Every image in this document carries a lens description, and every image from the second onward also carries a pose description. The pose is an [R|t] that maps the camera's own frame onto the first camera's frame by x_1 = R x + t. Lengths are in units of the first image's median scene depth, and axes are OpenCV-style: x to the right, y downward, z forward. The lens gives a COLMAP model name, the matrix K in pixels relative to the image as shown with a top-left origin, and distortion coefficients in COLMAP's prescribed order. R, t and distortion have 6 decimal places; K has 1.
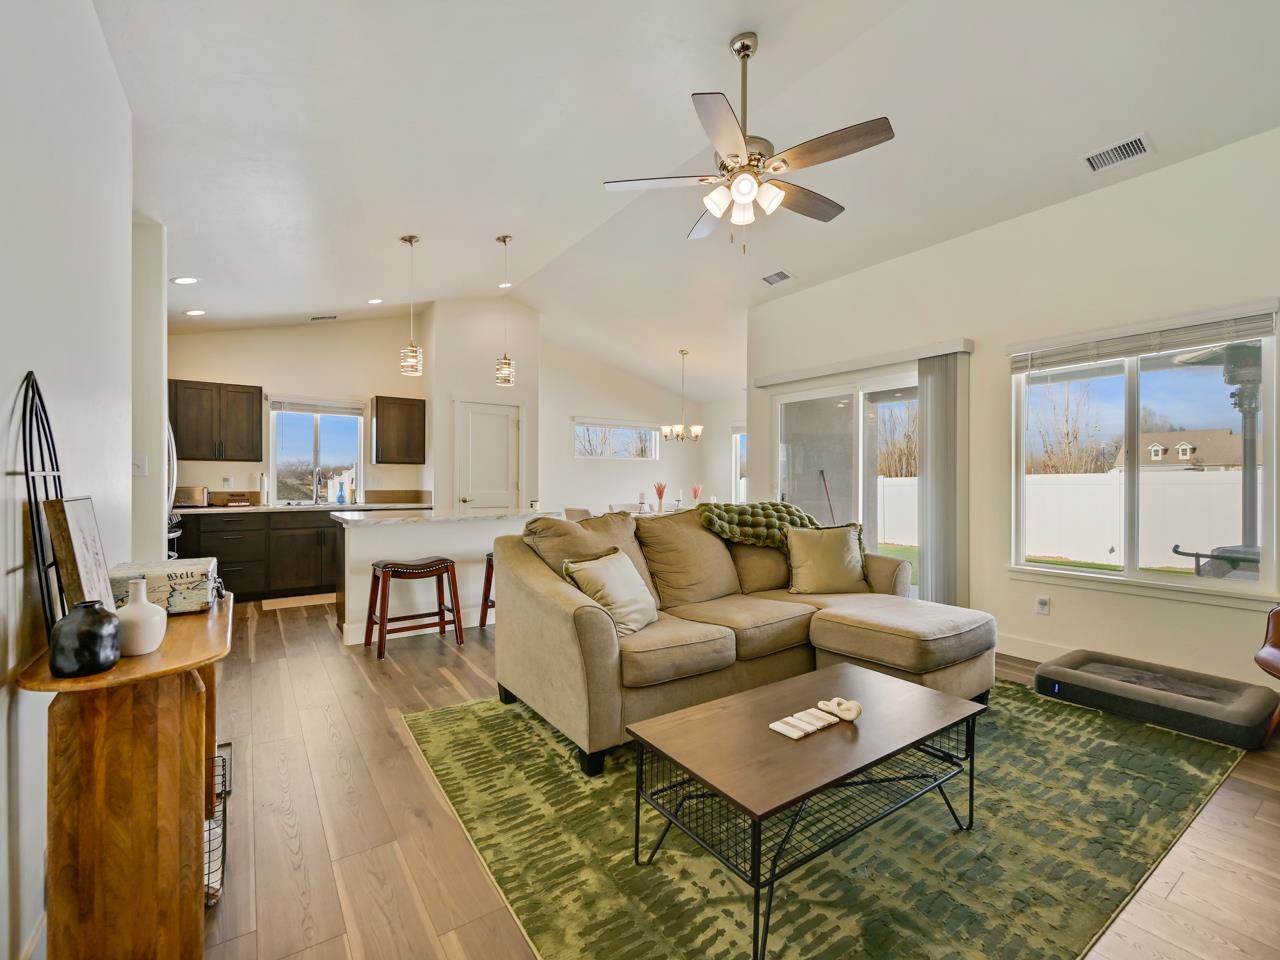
lens RADIAL K [[571.0, 0, 638.1], [0, 571.0, 484.5], [0, 0, 1]] dist [0.002311, 0.001065]
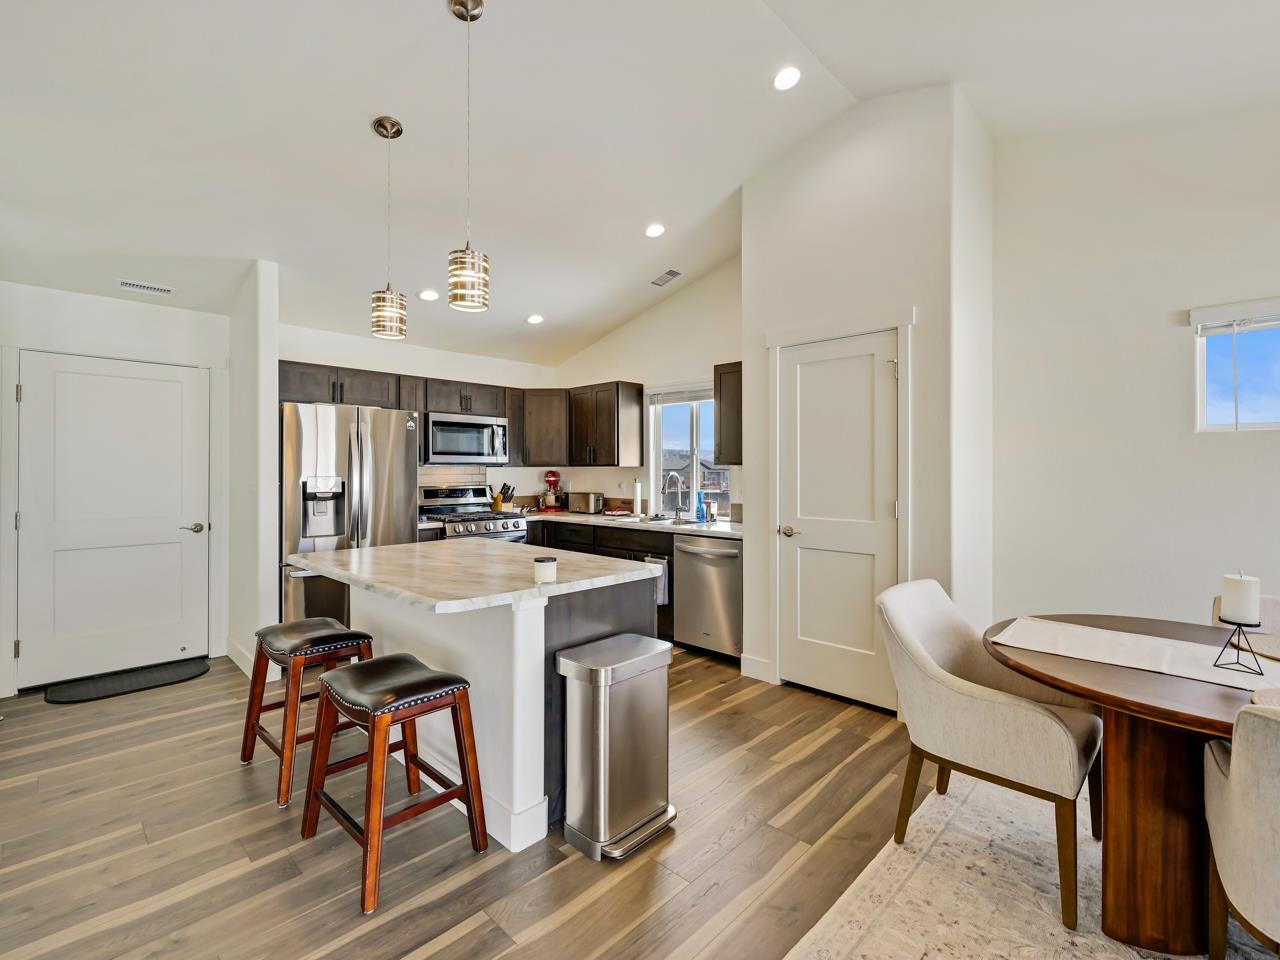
lens RADIAL K [[571.0, 0, 657.2], [0, 571.0, 476.0], [0, 0, 1]] dist [0.002311, 0.001065]
pose [[0.214579, 0.007443, -0.976678, 0.221548], [-0.004122, 0.999969, 0.006715, -0.031736], [0.976698, 0.002585, 0.214603, 0.894284]]
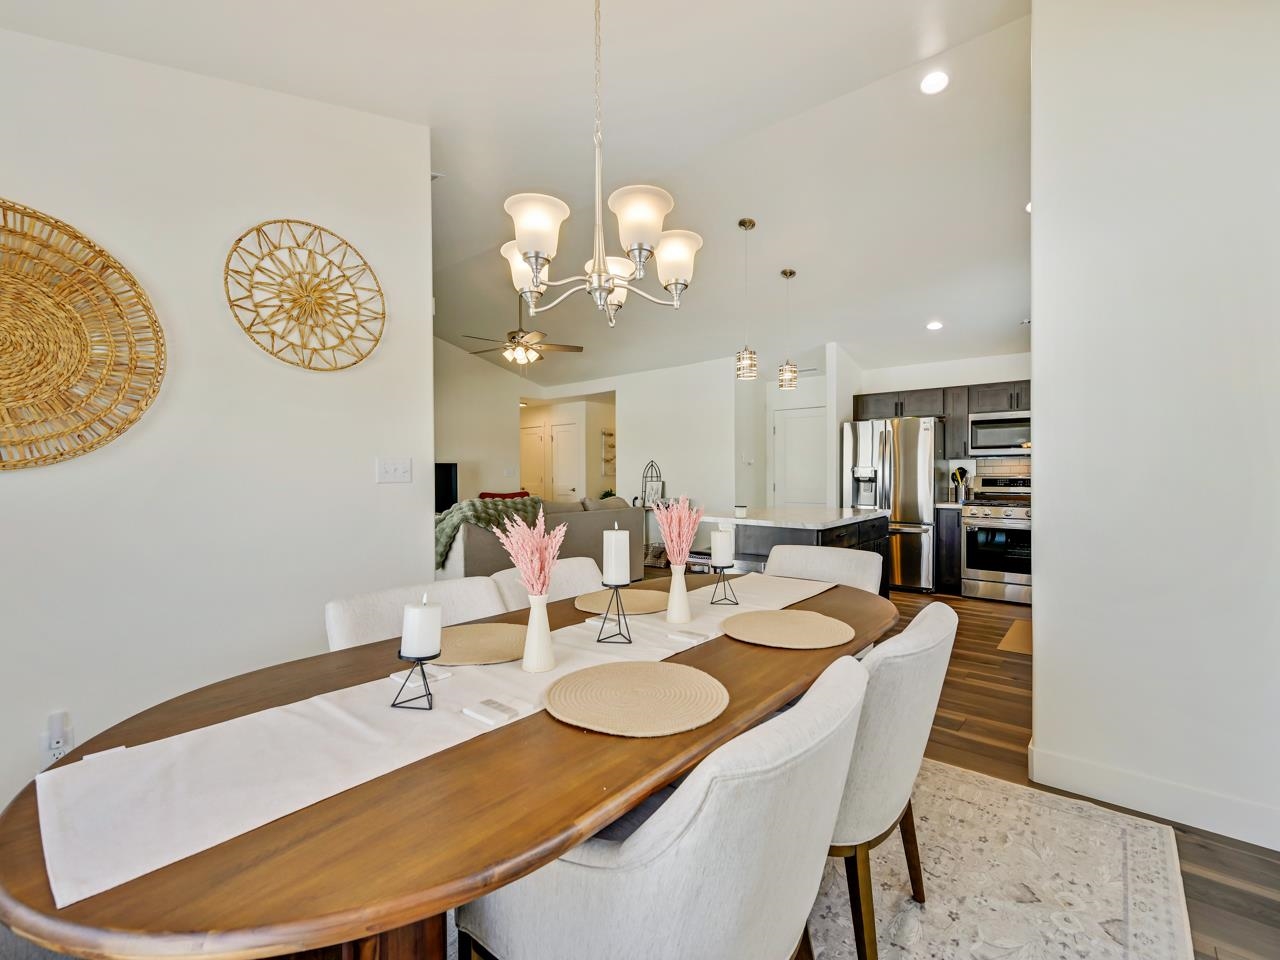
lens RADIAL K [[571.0, 0, 640.9], [0, 571.0, 475.8], [0, 0, 1]] dist [0.002311, 0.001065]
pose [[-0.962633, 0.002383, -0.270799, 0.156807], [-0.000707, 0.999936, 0.011310, -0.019643], [0.270808, 0.011079, -0.962570, 1.582266]]
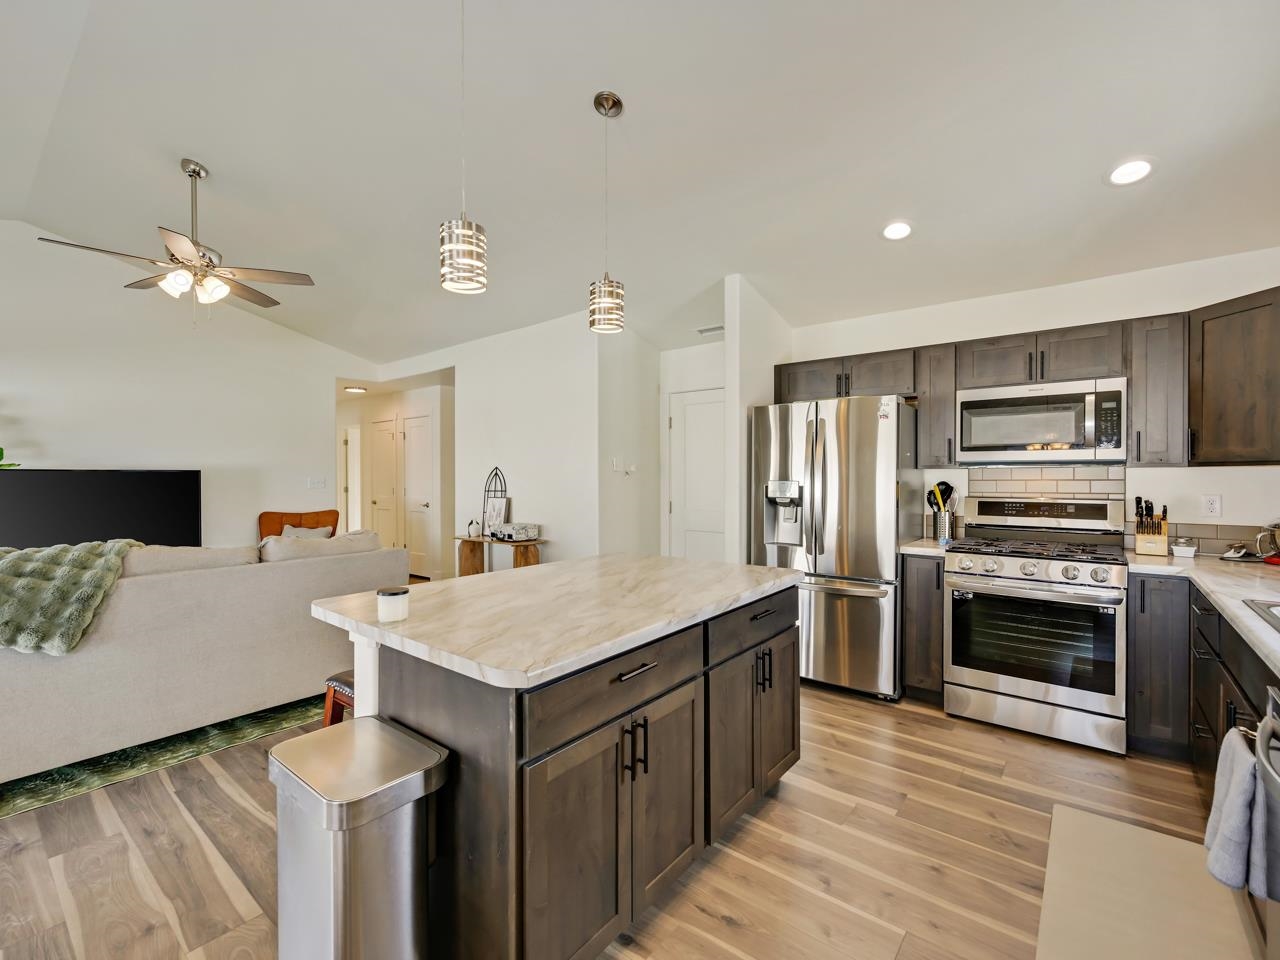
lens RADIAL K [[571.0, 0, 642.5], [0, 571.0, 477.3], [0, 0, 1]] dist [0.002311, 0.001065]
pose [[-0.955356, -0.001040, -0.295455, -0.204093], [-0.003744, 0.999956, 0.008586, -0.033250], [0.295434, 0.009309, -0.955318, 1.221216]]
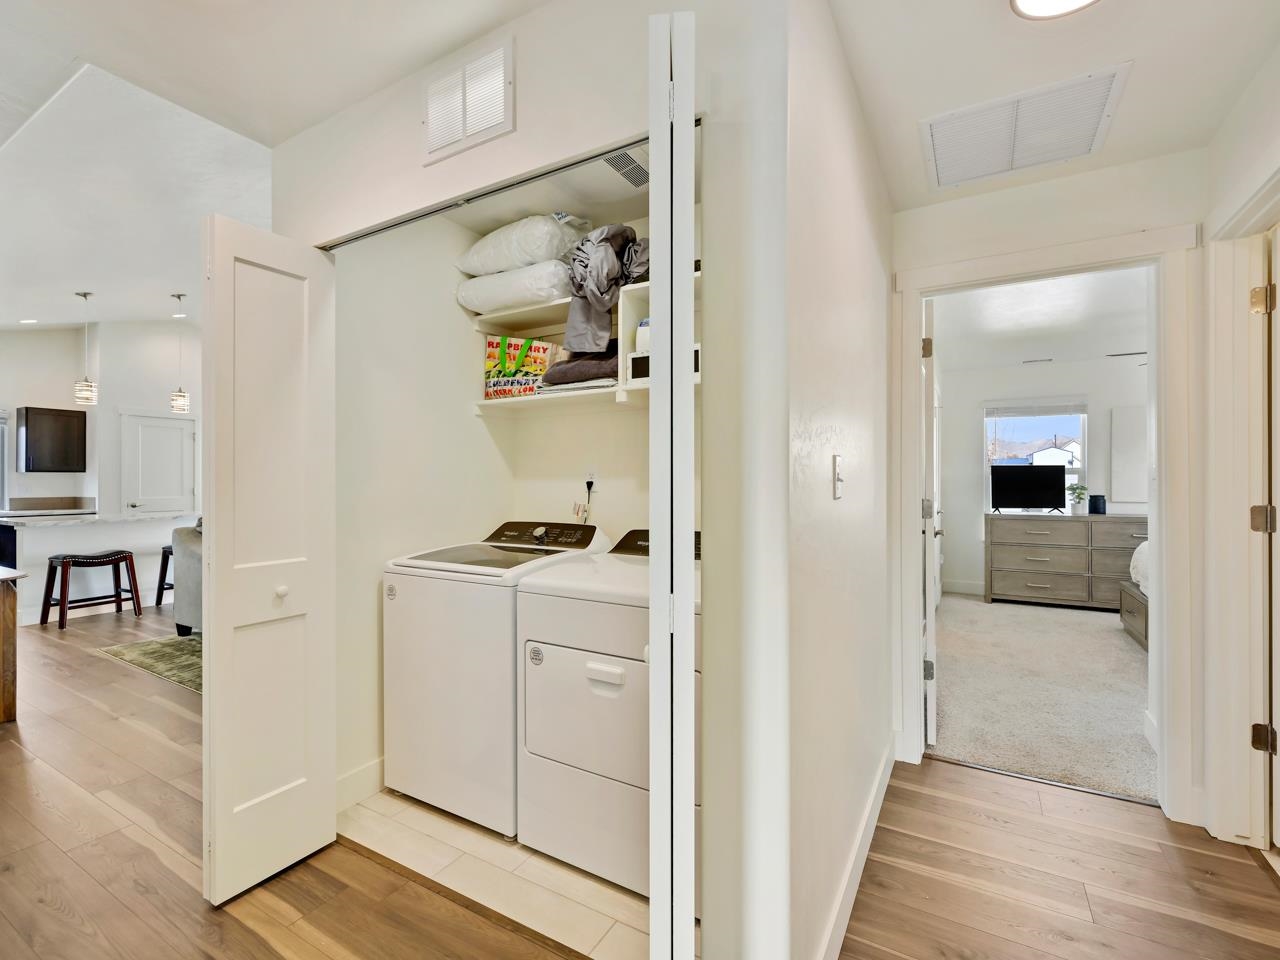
lens RADIAL K [[571.0, 0, 627.2], [0, 571.0, 477.9], [0, 0, 1]] dist [0.002311, 0.001065]
pose [[0.905539, -0.004861, 0.424235, 0.103110], [0.008082, 0.999951, -0.005792, -0.012742], [-0.424186, 0.008673, 0.905534, -0.465246]]
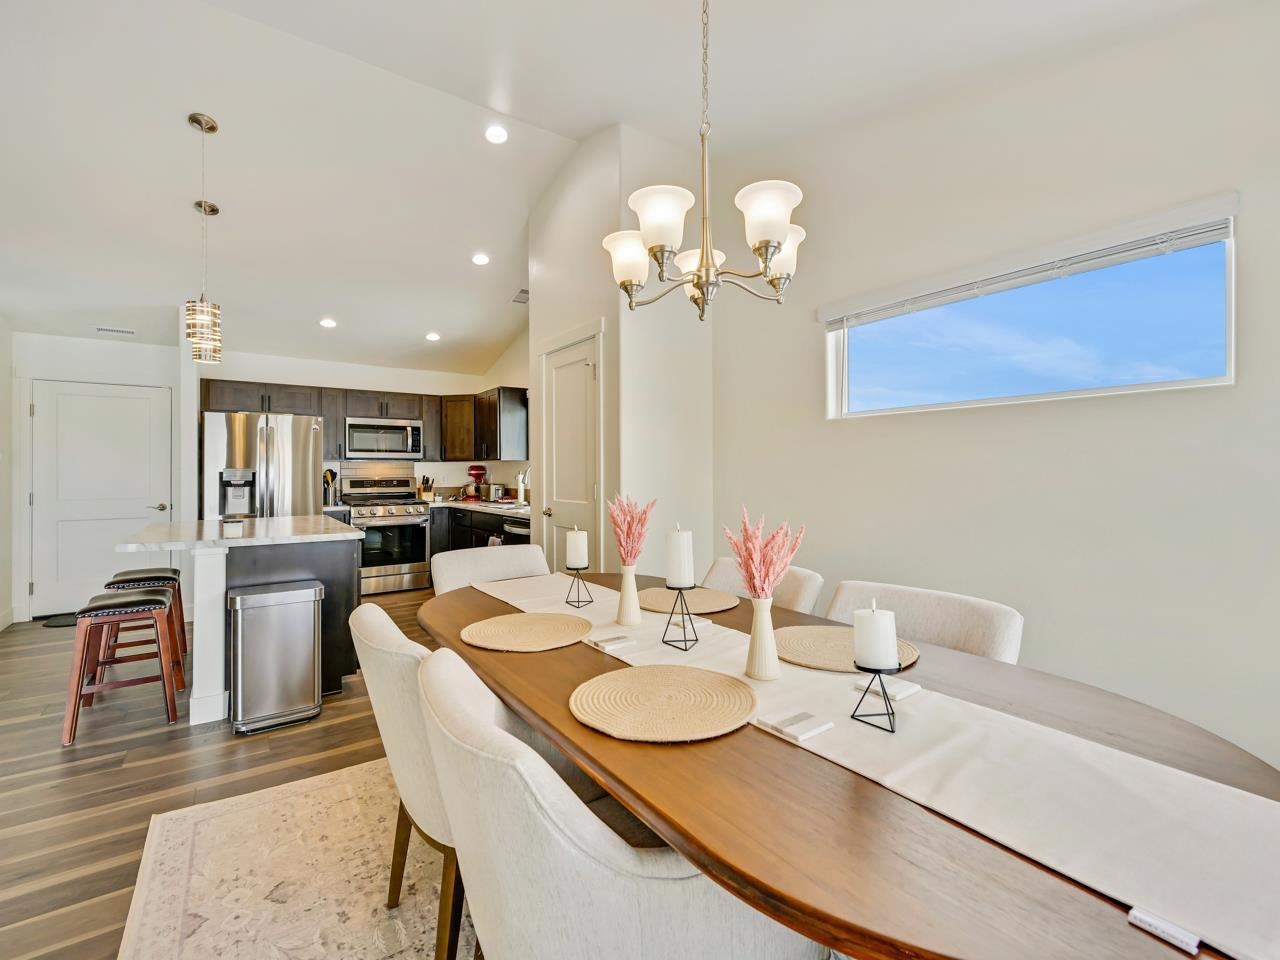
lens RADIAL K [[571.0, 0, 643.3], [0, 571.0, 470.6], [0, 0, 1]] dist [0.002311, 0.001065]
pose [[0.018599, -0.003889, -0.999819, 0.371045], [-0.000968, 0.999992, -0.003907, -0.017801], [0.999827, 0.001040, 0.018595, 1.274530]]
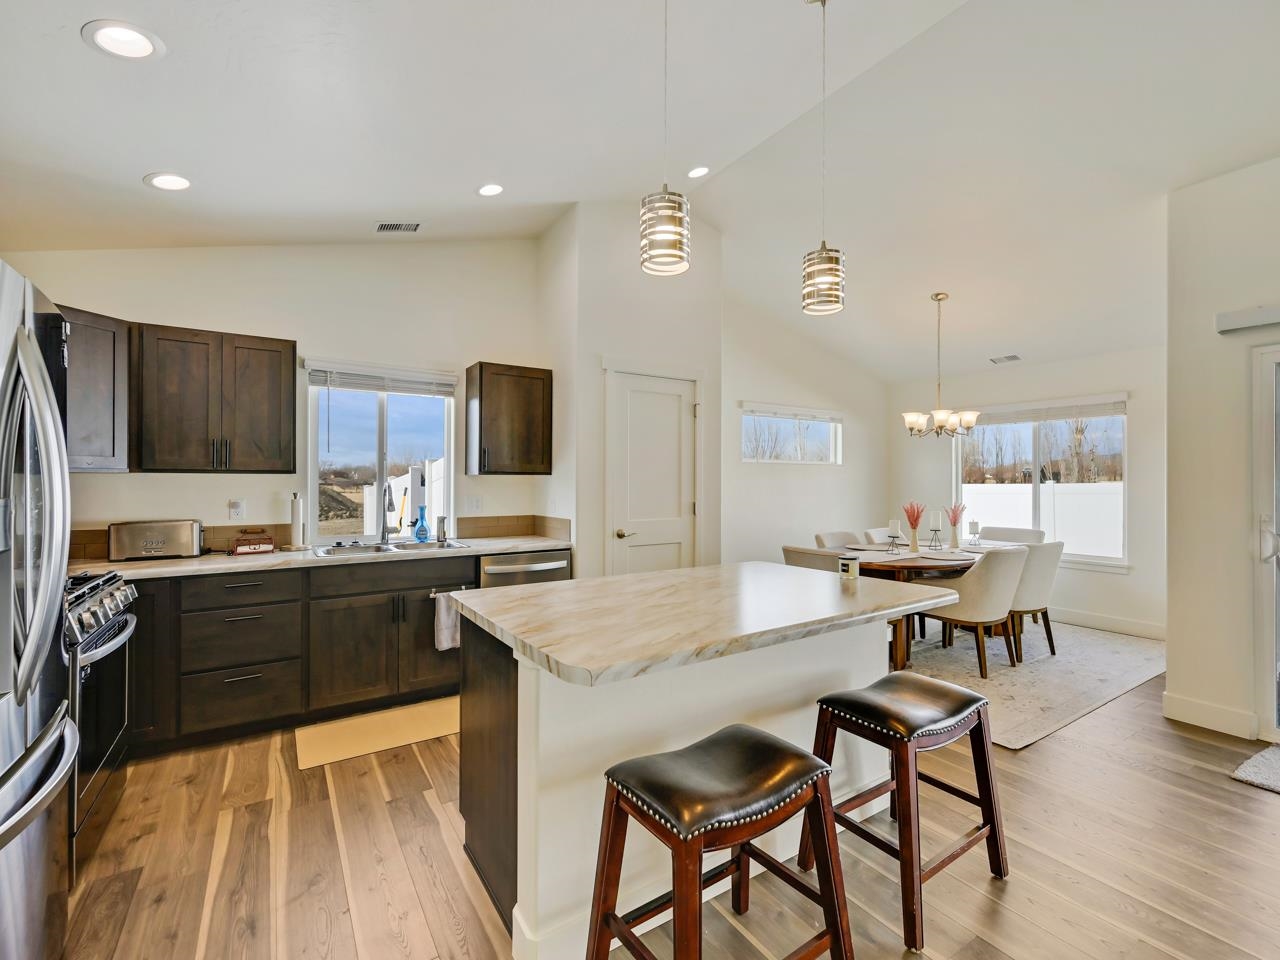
lens RADIAL K [[571.0, 0, 635.6], [0, 571.0, 481.4], [0, 0, 1]] dist [0.002311, 0.001065]
pose [[0.999487, -0.000715, -0.032029, -0.312868], [0.000575, 0.999990, -0.004374, -0.030301], [0.032032, 0.004353, 0.999477, 0.459409]]
